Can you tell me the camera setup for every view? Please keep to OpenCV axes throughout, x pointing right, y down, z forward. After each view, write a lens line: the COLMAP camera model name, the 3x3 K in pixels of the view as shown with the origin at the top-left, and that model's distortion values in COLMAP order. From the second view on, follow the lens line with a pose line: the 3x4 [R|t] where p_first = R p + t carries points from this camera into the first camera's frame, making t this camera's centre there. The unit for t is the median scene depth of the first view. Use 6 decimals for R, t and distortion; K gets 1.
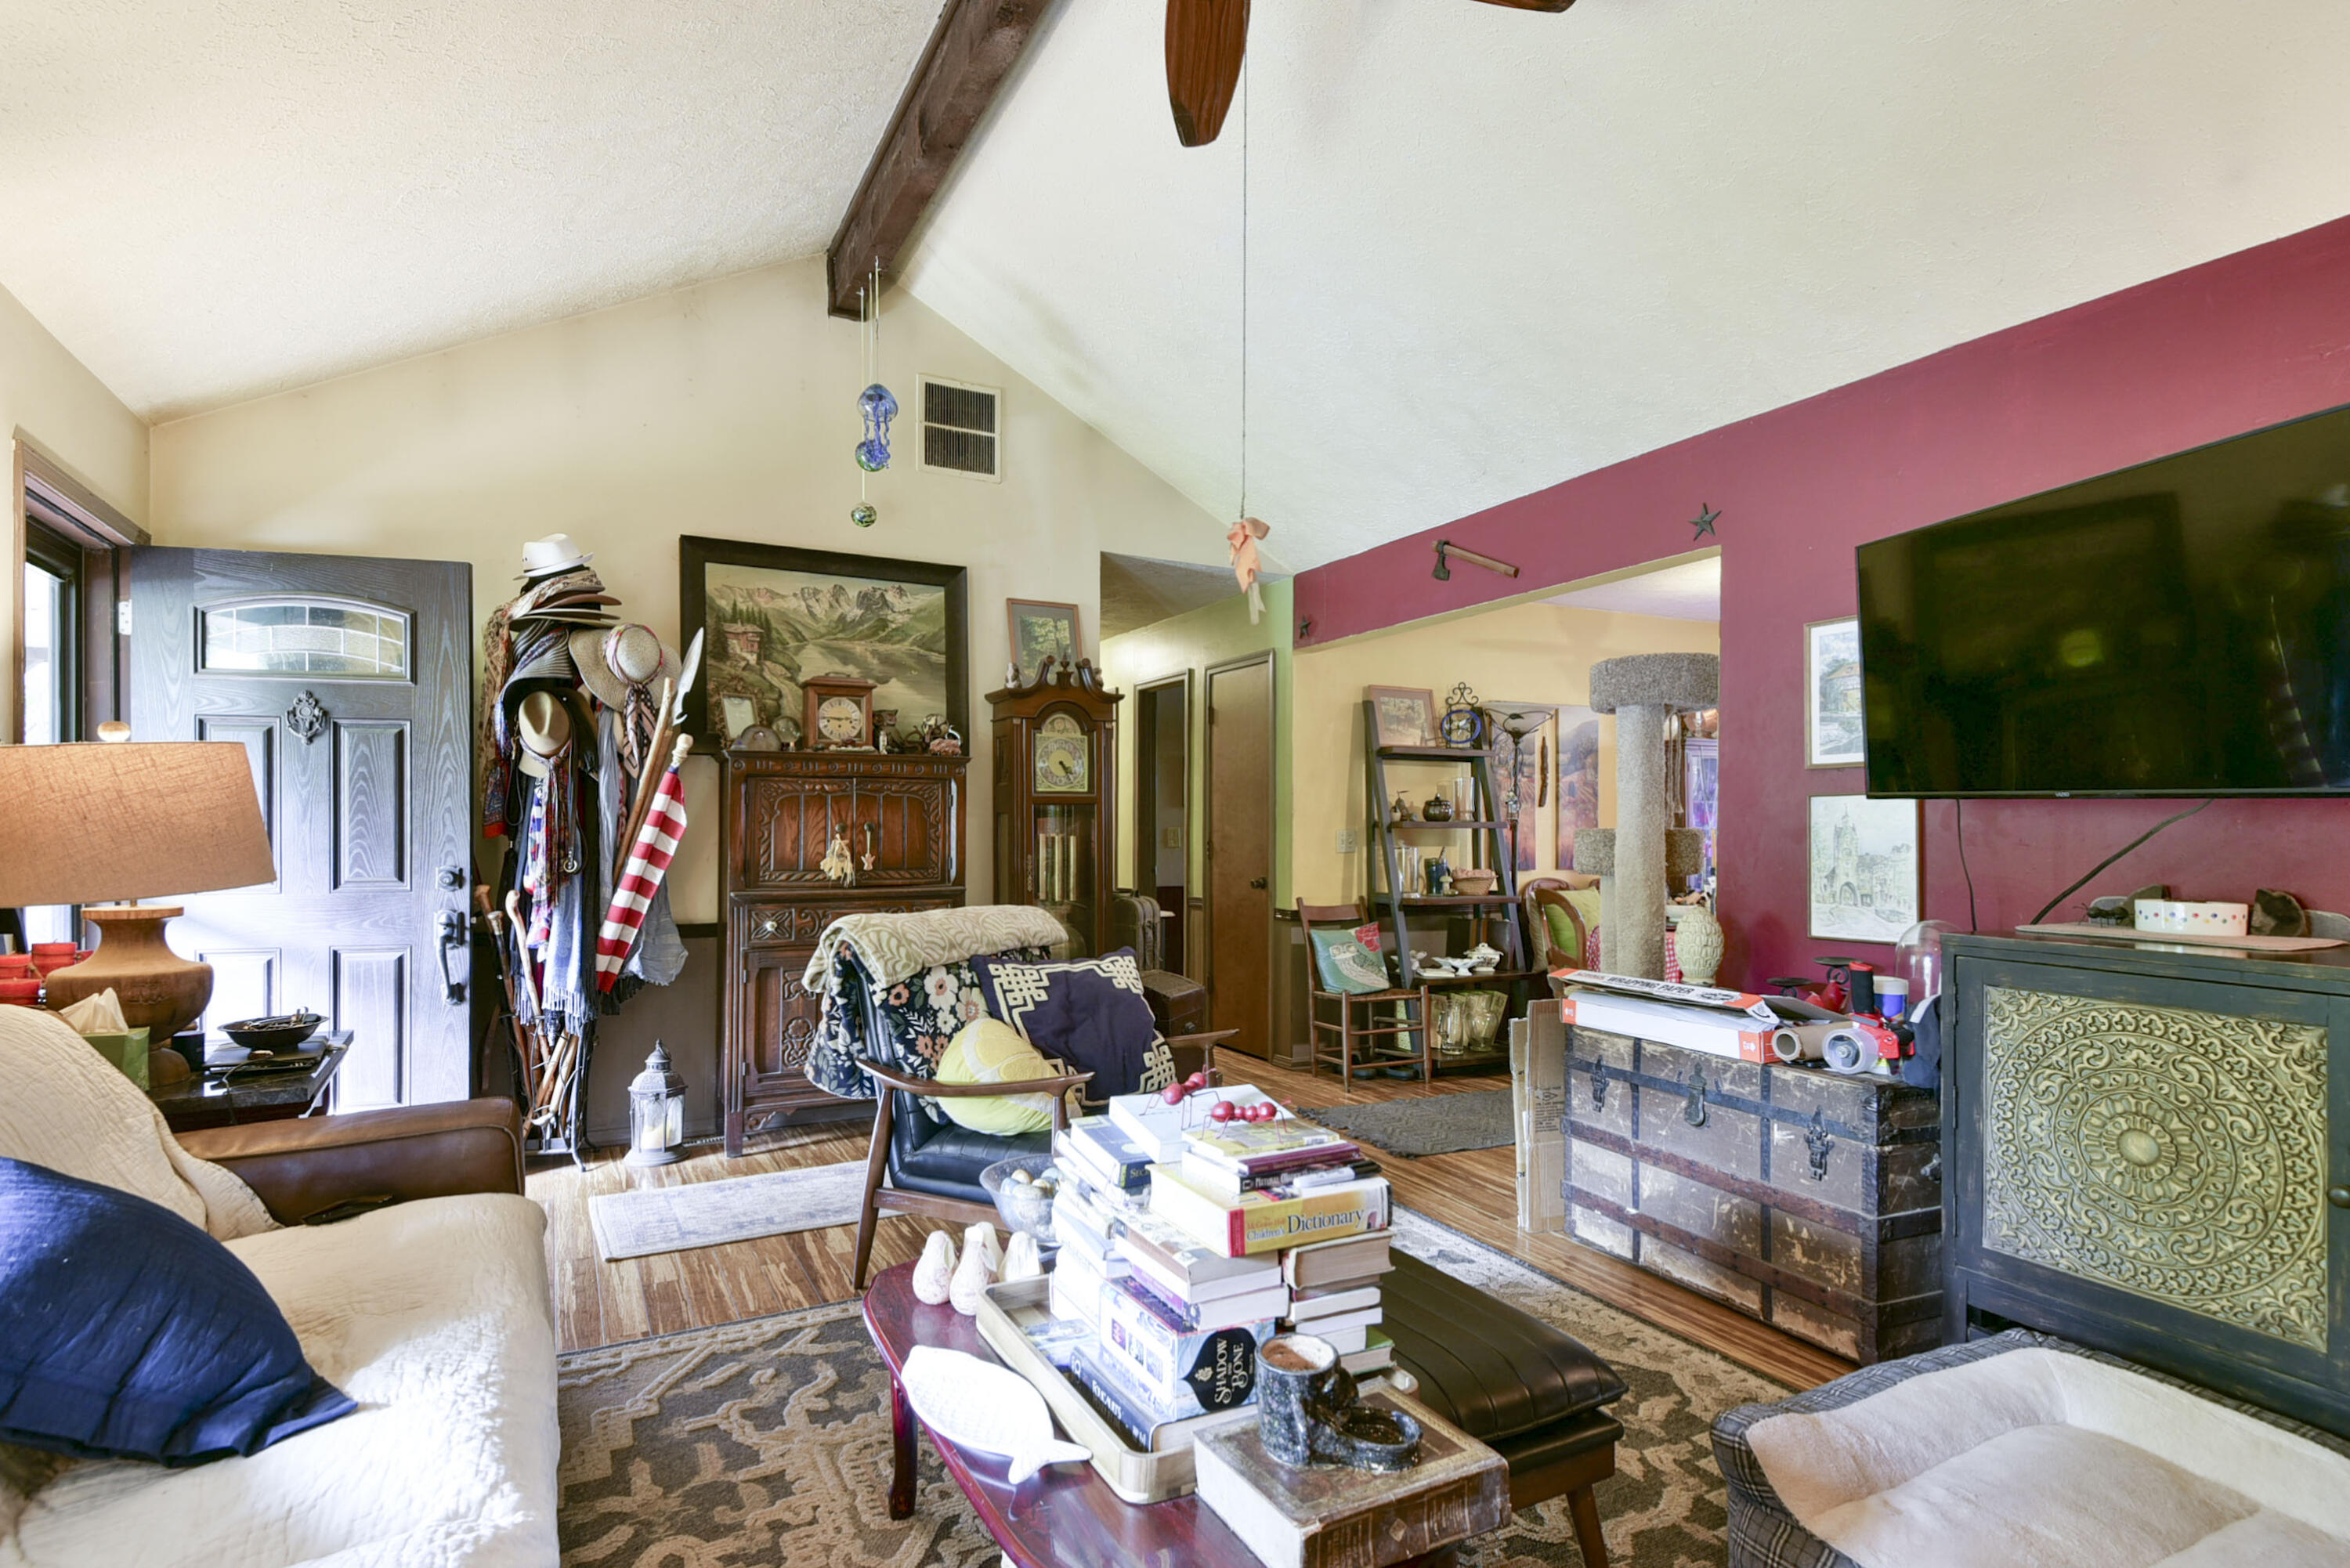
lens RADIAL K [[1180.4, 0, 1177.0], [0, 1180.4, 834.2], [0, 0, 1]] dist [0.001345, -0.000187]
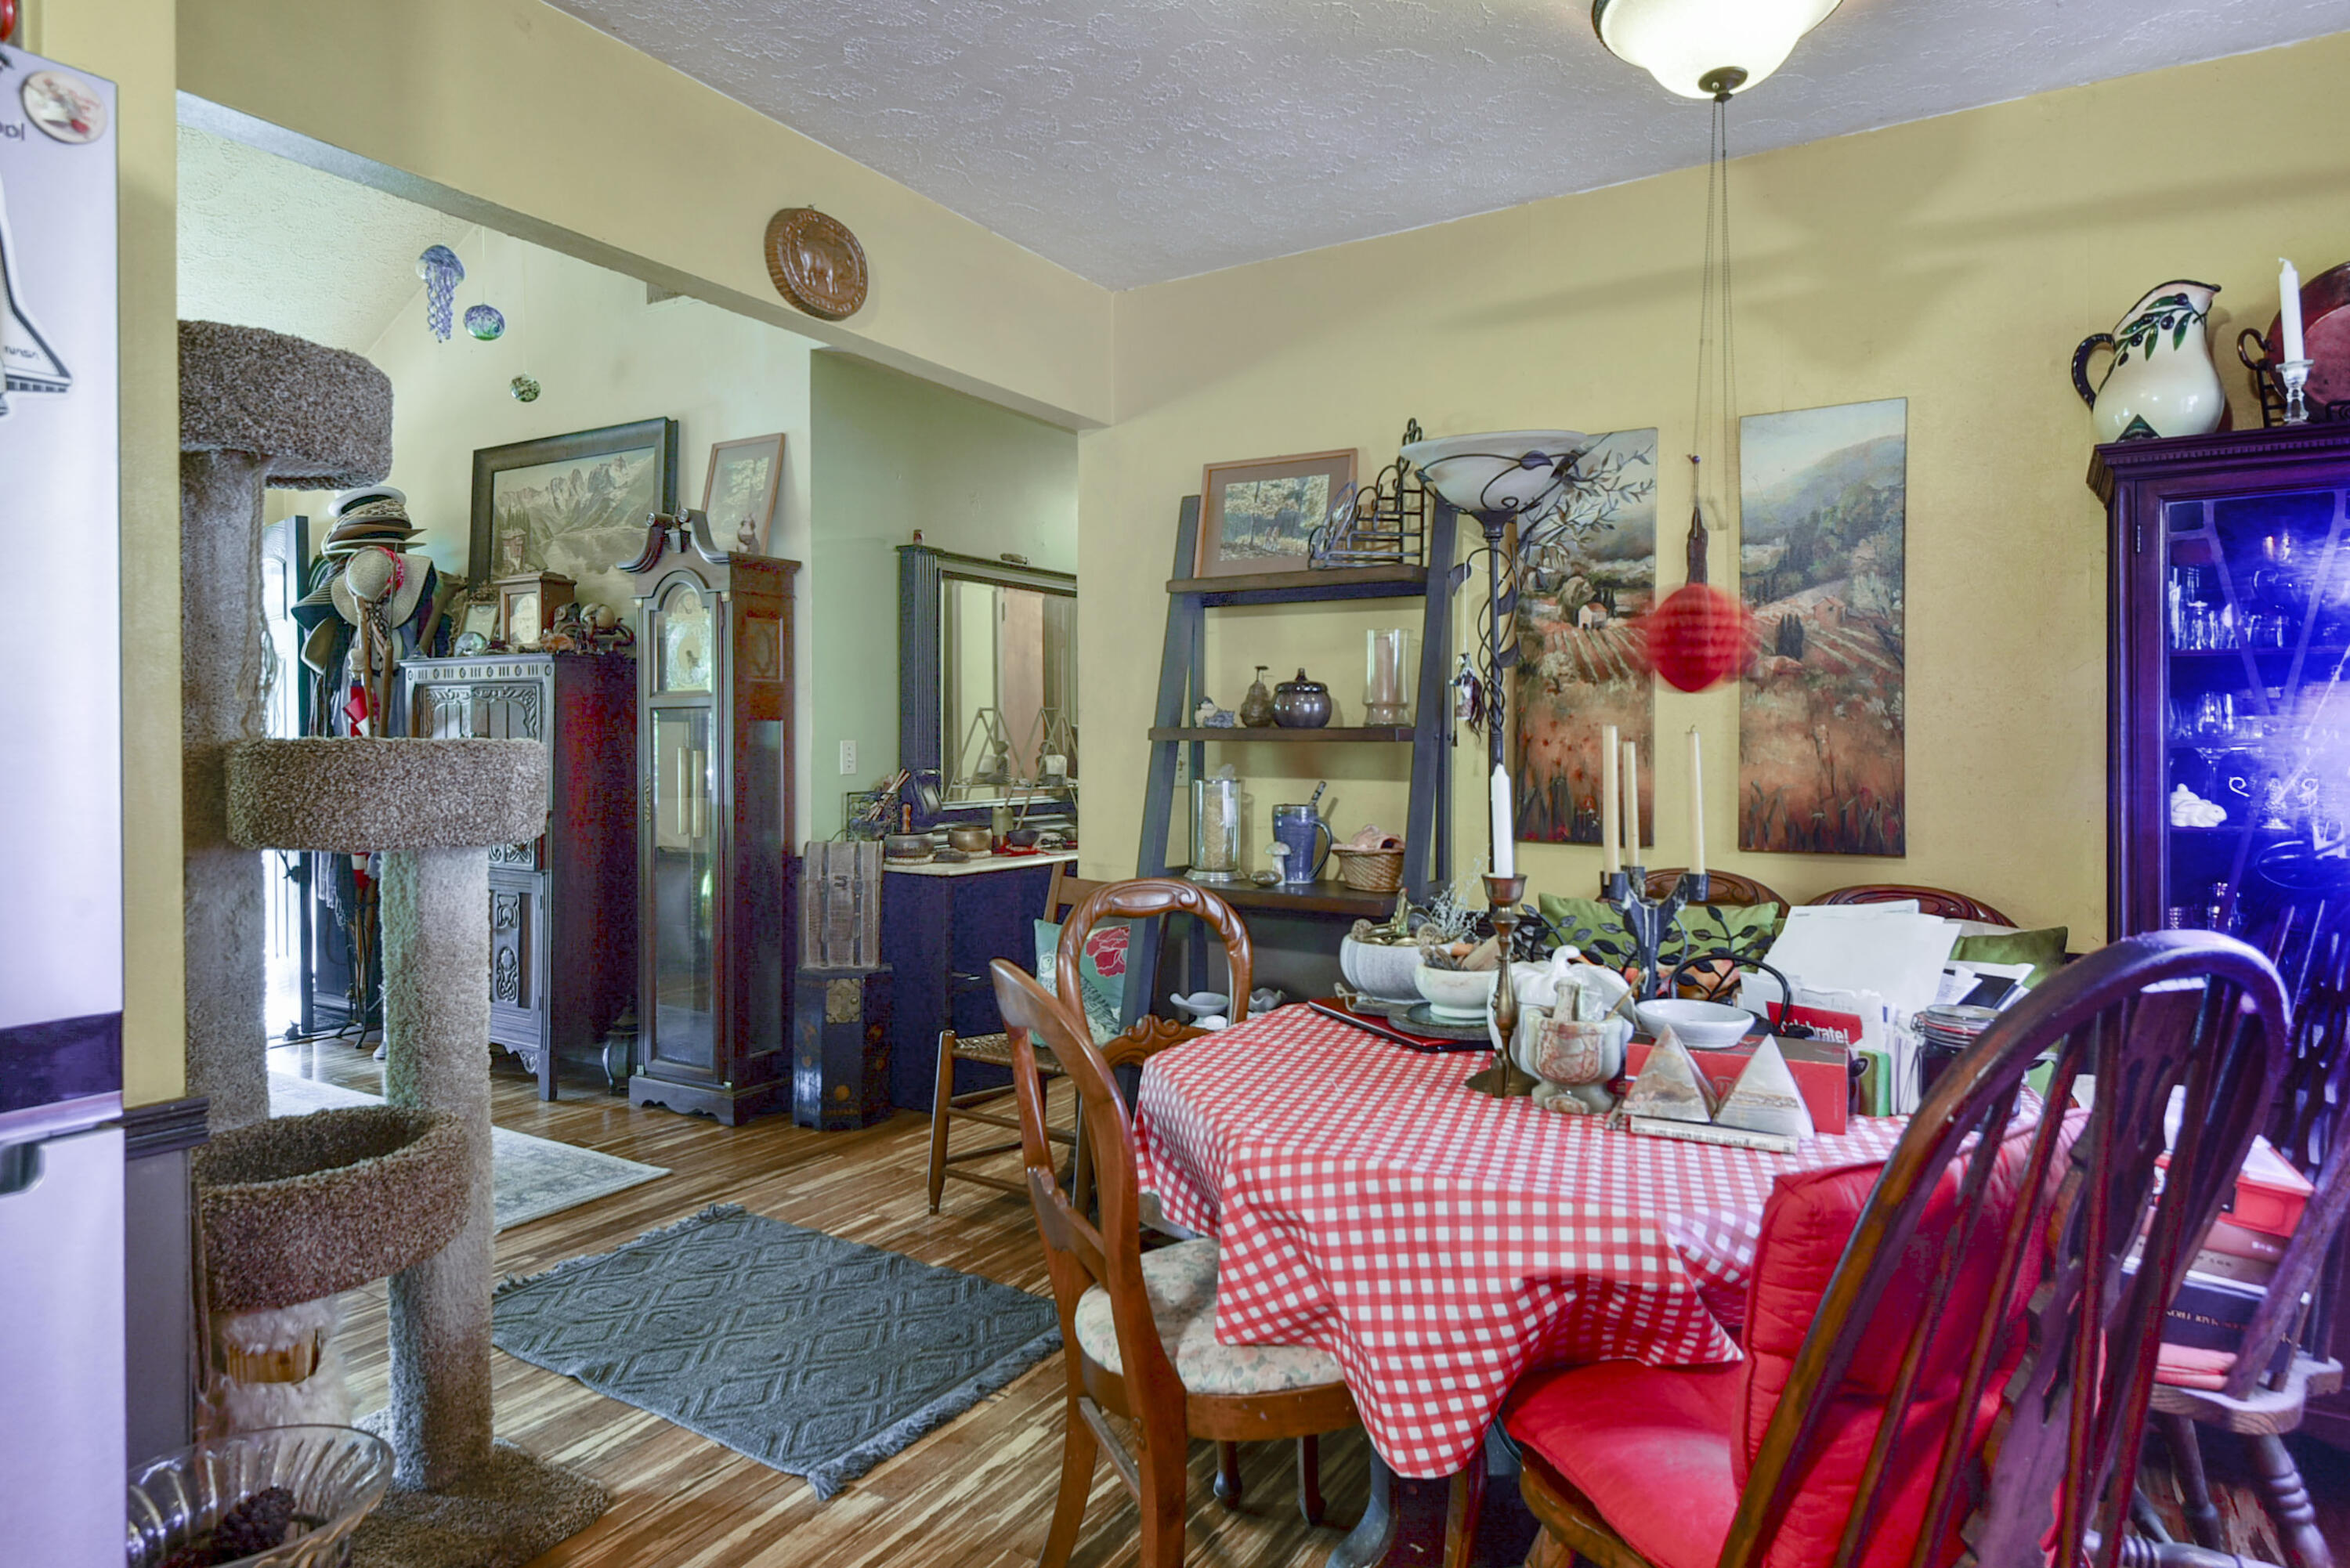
lens RADIAL K [[1353.5, 0, 1175.6], [0, 1353.5, 749.2], [0, 0, 1]] dist [0.001707, 0.000198]
pose [[0.520567, 0.007087, -0.853791, 0.863512], [-0.006584, 0.999969, 0.004285, -0.004781], [0.853796, 0.003391, 0.520597, 0.880083]]
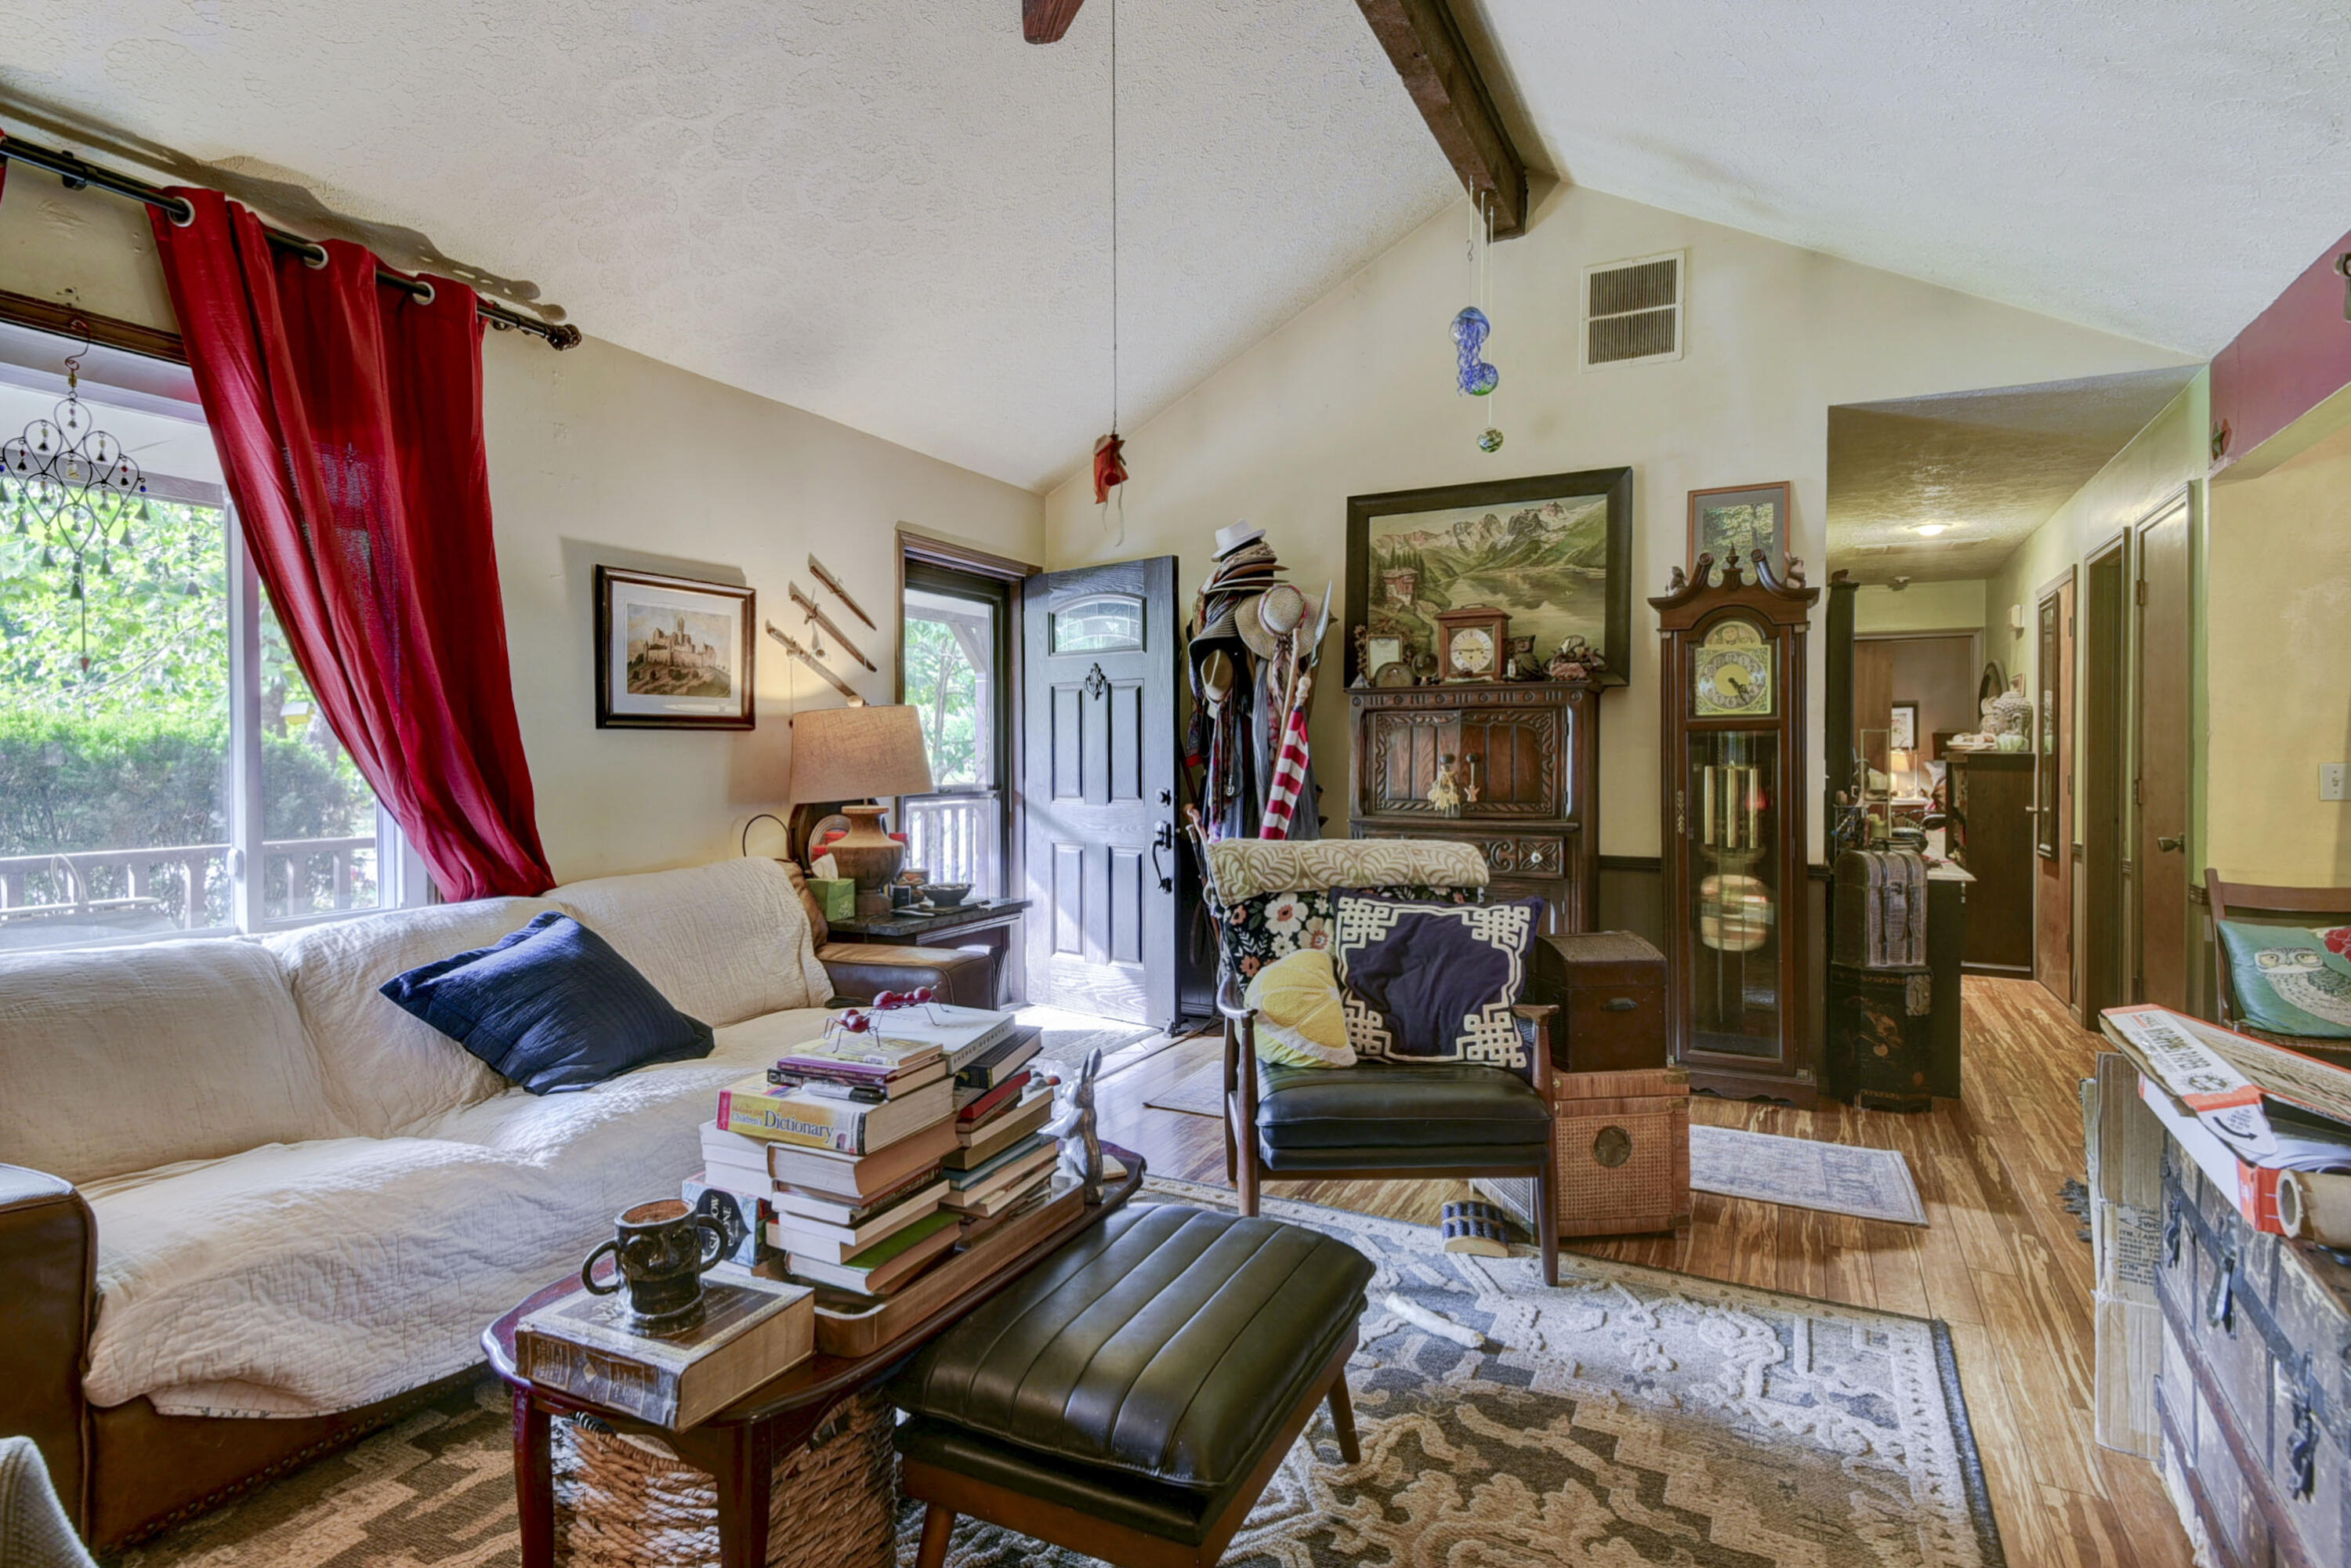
lens RADIAL K [[1168.4, 0, 1145.2], [0, 1168.4, 777.3], [0, 0, 1]] dist [0.001985, -0.000261]
pose [[0.553110, 0.012218, -0.833019, 0.386385], [-0.003407, 0.999917, 0.012404, -0.001203], [0.833101, -0.004023, 0.553106, 0.220434]]
